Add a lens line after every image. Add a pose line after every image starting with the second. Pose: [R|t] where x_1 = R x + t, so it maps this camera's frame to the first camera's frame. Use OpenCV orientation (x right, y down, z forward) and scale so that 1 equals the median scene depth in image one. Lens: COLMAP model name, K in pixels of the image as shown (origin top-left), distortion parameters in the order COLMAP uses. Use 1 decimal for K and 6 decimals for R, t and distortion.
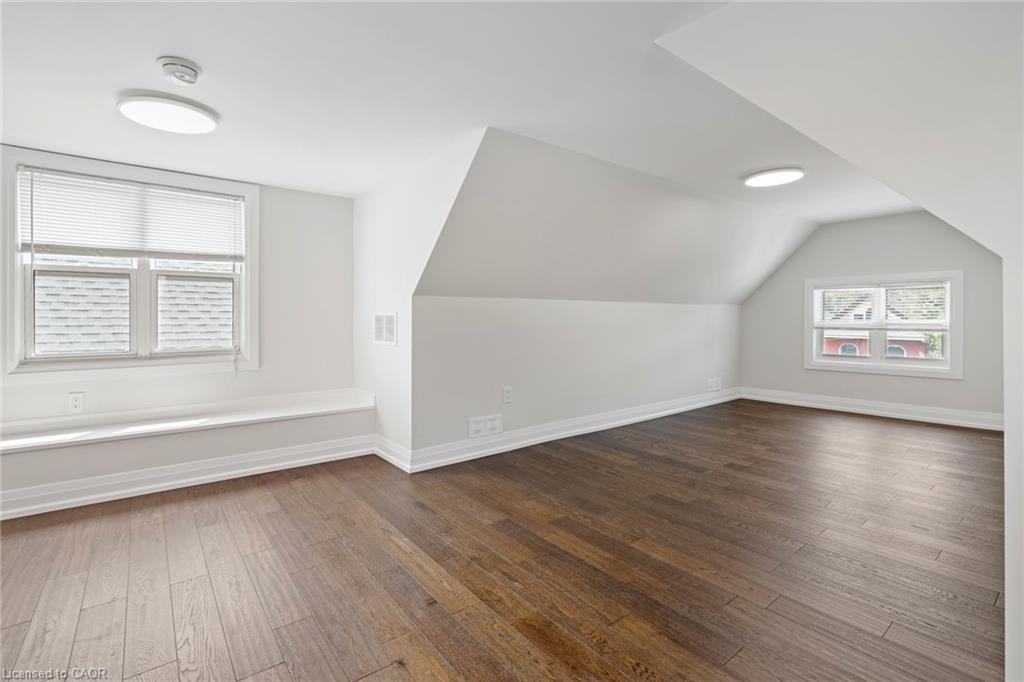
lens RADIAL K [[470.7, 0, 511.6], [0, 470.7, 314.8], [0, 0, 1]] dist [-0.015437, 0.004896]
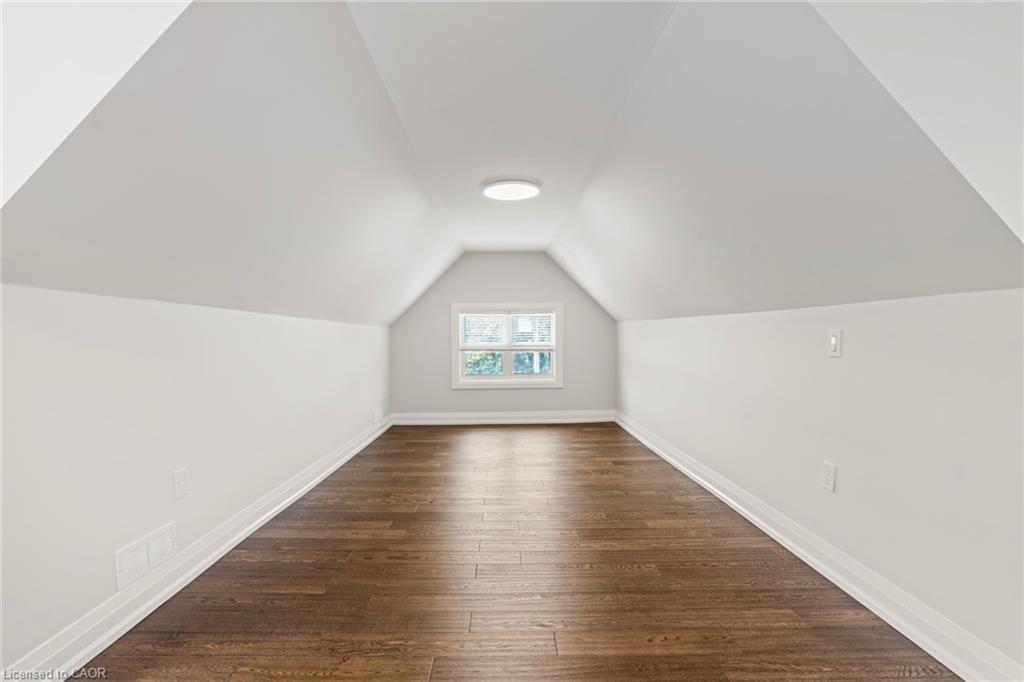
lens RADIAL K [[484.1, 0, 512.0], [0, 484.1, 341.0], [0, 0, 1]] dist [-0.002236, -0.000101]
pose [[0.610655, 0.002296, 0.791893, -0.325114], [-0.001660, 0.999997, -0.001619, 0.023154], [-0.791895, -0.000326, 0.610657, 0.553407]]
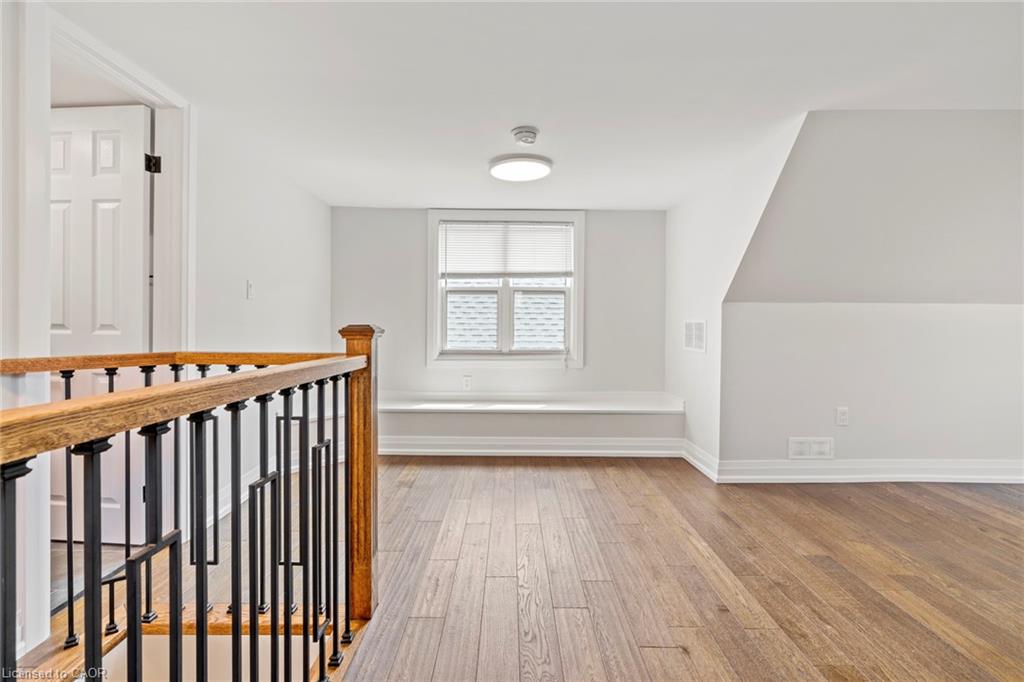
lens RADIAL K [[470.7, 0, 511.6], [0, 470.7, 314.8], [0, 0, 1]] dist [-0.015437, 0.004896]
pose [[0.786208, -0.006407, -0.617929, 0.066901], [-0.002887, 0.999897, -0.014040, 0.000317], [0.617956, 0.012823, 0.786108, -0.051425]]
